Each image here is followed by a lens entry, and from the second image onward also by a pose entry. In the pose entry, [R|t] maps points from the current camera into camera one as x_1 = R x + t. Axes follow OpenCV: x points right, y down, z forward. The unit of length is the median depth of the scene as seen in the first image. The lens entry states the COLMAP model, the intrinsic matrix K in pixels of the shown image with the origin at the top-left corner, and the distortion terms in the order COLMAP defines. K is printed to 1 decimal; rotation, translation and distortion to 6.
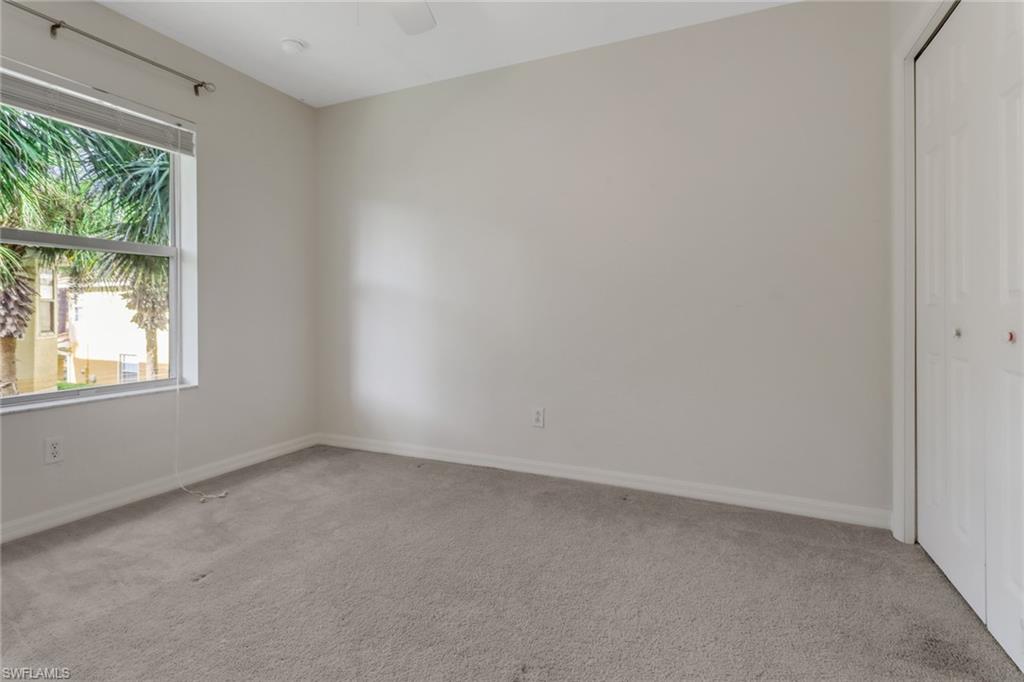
lens RADIAL K [[483.5, 0, 515.7], [0, 483.5, 315.0], [0, 0, 1]] dist [0.038951, -0.017447]
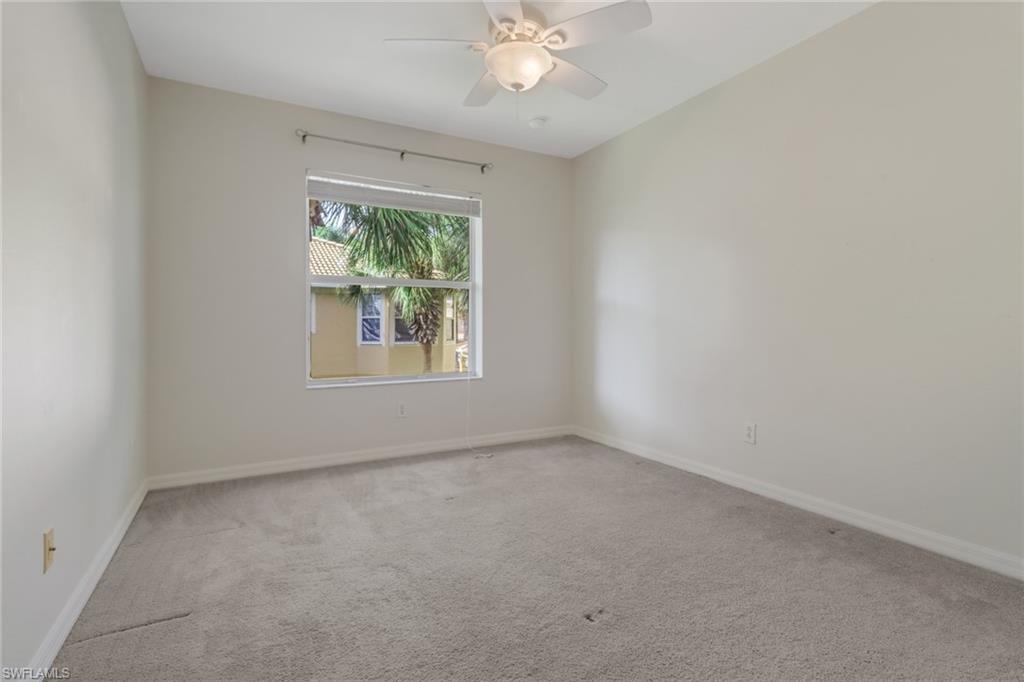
lens RADIAL K [[458.8, 0, 515.5], [0, 458.8, 327.0], [0, 0, 1]] dist [0.023469, -0.013781]
pose [[0.819090, -0.001729, -0.573663, 0.207857], [0.000005, 0.999995, -0.003007, 0.000267], [0.573666, 0.002460, 0.819086, -0.036802]]
